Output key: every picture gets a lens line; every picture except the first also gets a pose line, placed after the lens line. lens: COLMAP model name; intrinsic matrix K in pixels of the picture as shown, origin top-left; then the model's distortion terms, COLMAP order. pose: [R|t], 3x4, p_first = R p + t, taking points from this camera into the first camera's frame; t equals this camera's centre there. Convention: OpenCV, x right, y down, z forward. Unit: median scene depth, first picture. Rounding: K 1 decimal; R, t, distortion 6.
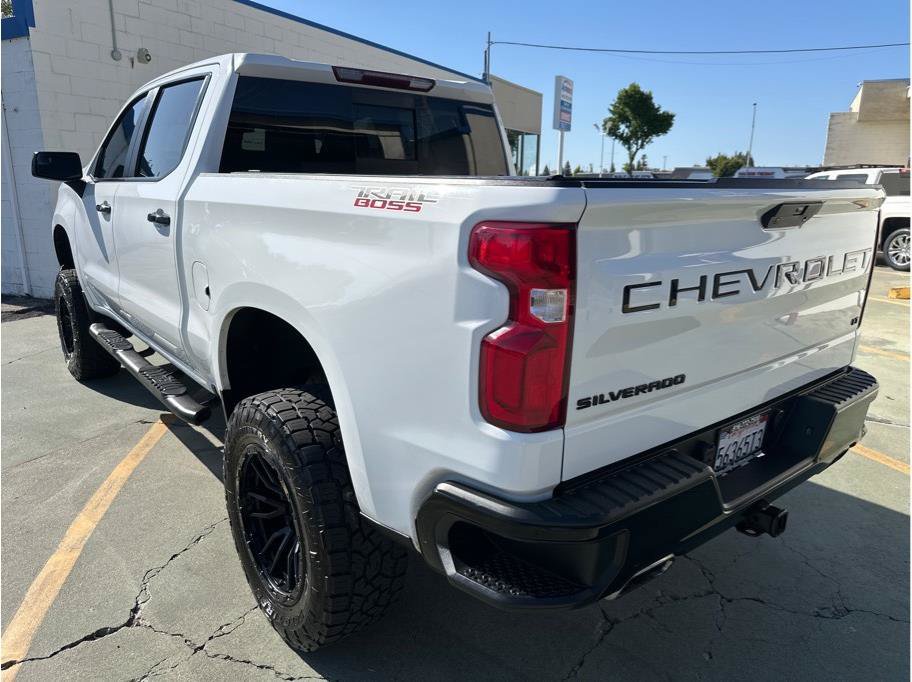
lens RADIAL K [[634.7, 0, 456.0], [0, 634.7, 341.0], [0, 0, 1]] dist [0.061757, -0.086254]
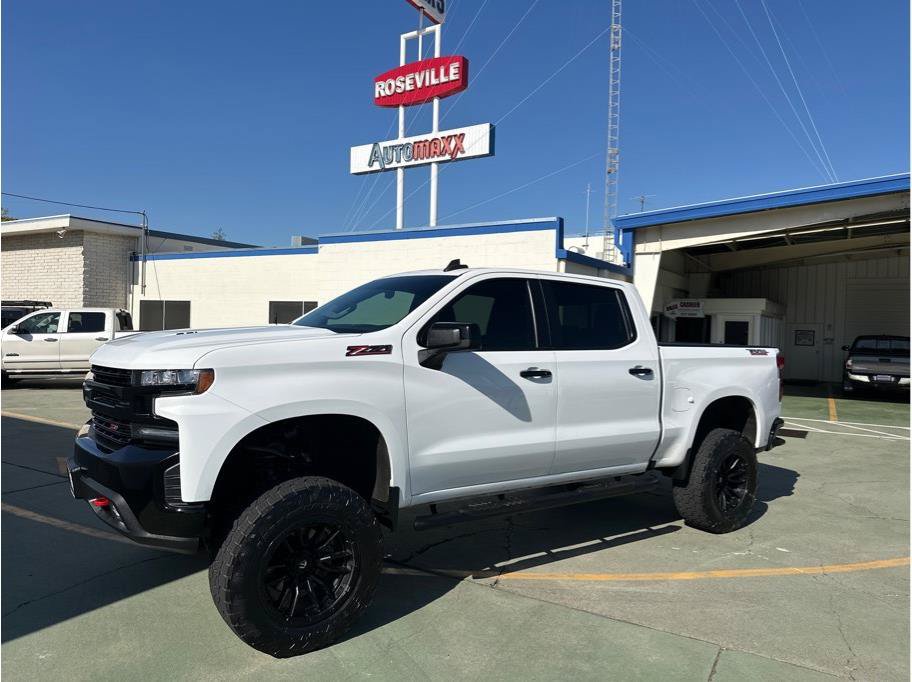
lens RADIAL K [[634.7, 0, 456.0], [0, 634.7, 341.0], [0, 0, 1]] dist [0.061757, -0.086254]
pose [[0.070896, -0.030425, 0.997020, -2.251015], [0.216066, 0.976272, 0.014428, -0.412784], [-0.973801, 0.214399, 0.075788, 1.380018]]
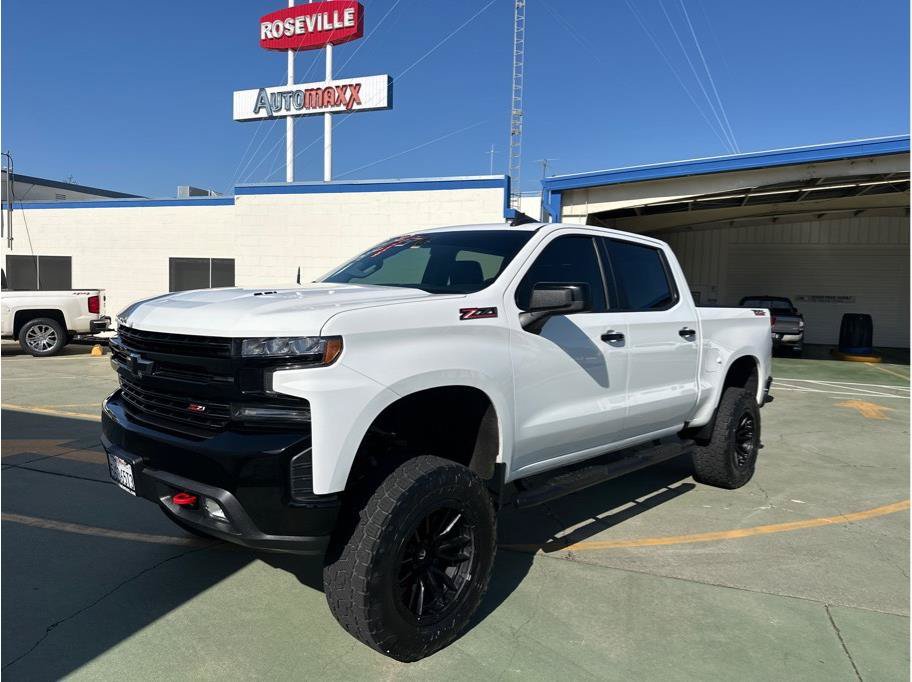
lens RADIAL K [[635.7, 0, 455.1], [0, 635.7, 336.3], [0, 0, 1]] dist [0.066864, -0.099484]
pose [[-0.120441, -0.084041, 0.989157, -2.114659], [0.209069, 0.971915, 0.108032, -0.505849], [-0.970456, 0.219814, -0.099488, 1.817017]]
